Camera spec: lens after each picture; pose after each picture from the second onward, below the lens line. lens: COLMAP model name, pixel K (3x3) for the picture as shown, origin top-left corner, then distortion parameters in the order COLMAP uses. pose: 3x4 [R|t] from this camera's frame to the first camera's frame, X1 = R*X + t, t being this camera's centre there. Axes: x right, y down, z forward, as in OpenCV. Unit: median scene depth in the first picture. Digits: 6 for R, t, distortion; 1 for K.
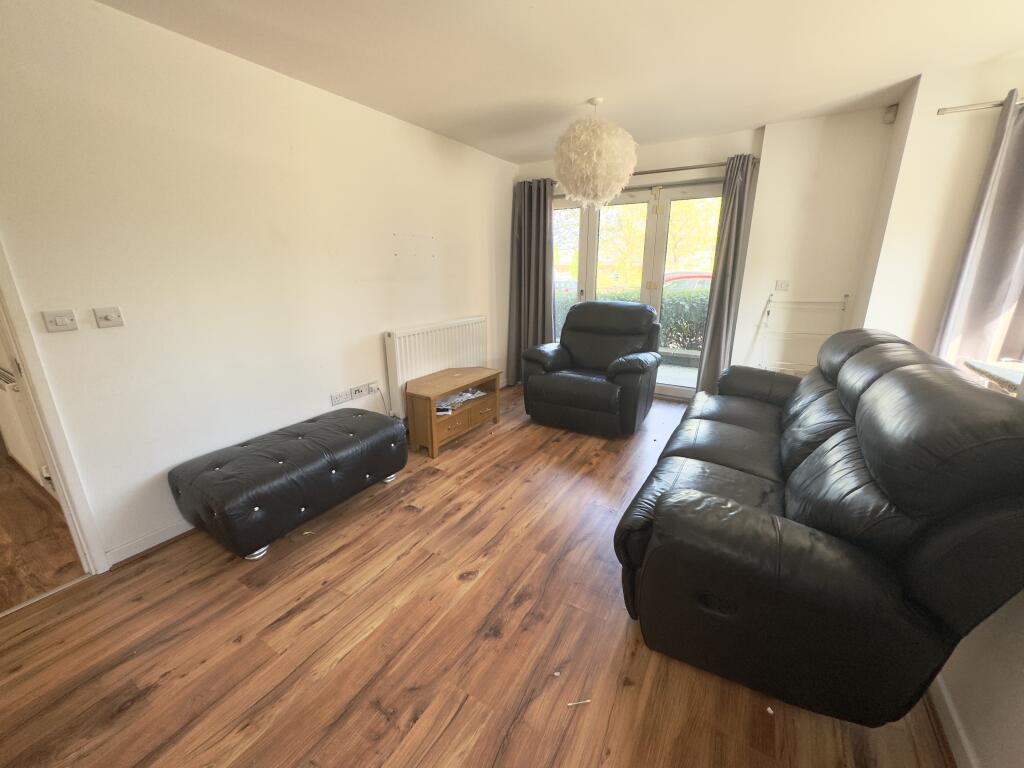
lens RADIAL K [[408.4, 0, 512.0], [0, 408.4, 384.0], [0, 0, 1]] dist [0.000534, -0.000012]
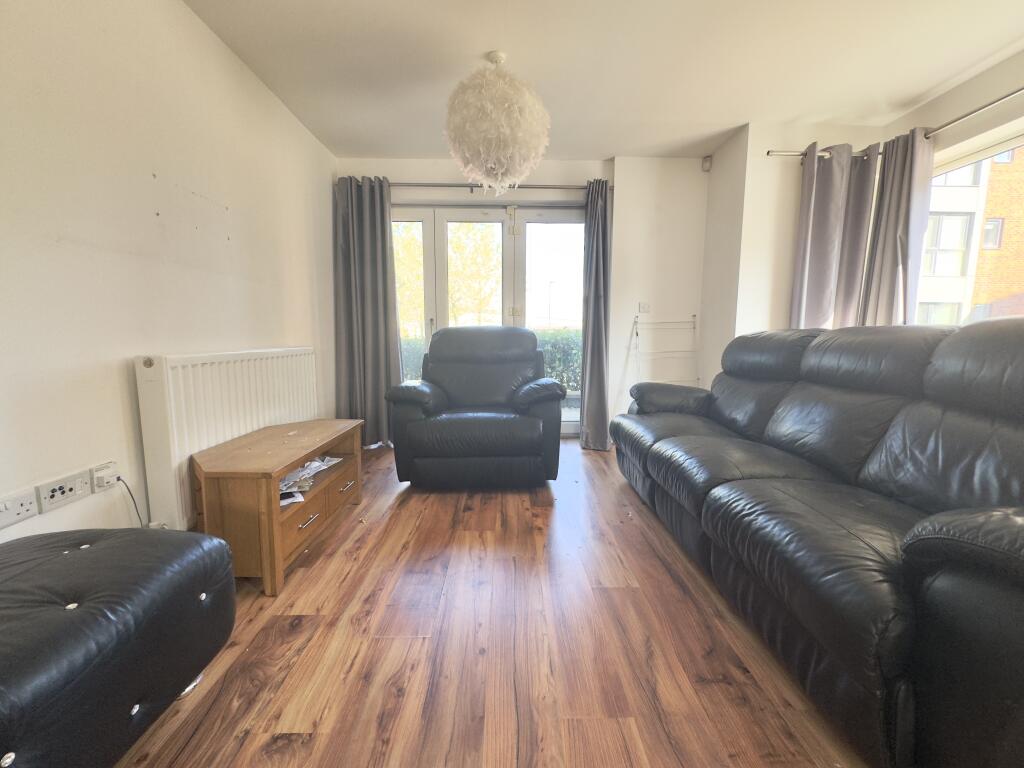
lens RADIAL K [[407.2, 0, 512.0], [0, 407.2, 384.0], [0, 0, 1]] dist [0.000052, 0.000063]
pose [[0.843569, -0.057626, 0.533921, -0.193828], [0.142864, 0.982480, -0.119680, 0.025708], [-0.517669, 0.177237, 0.837022, 0.369346]]
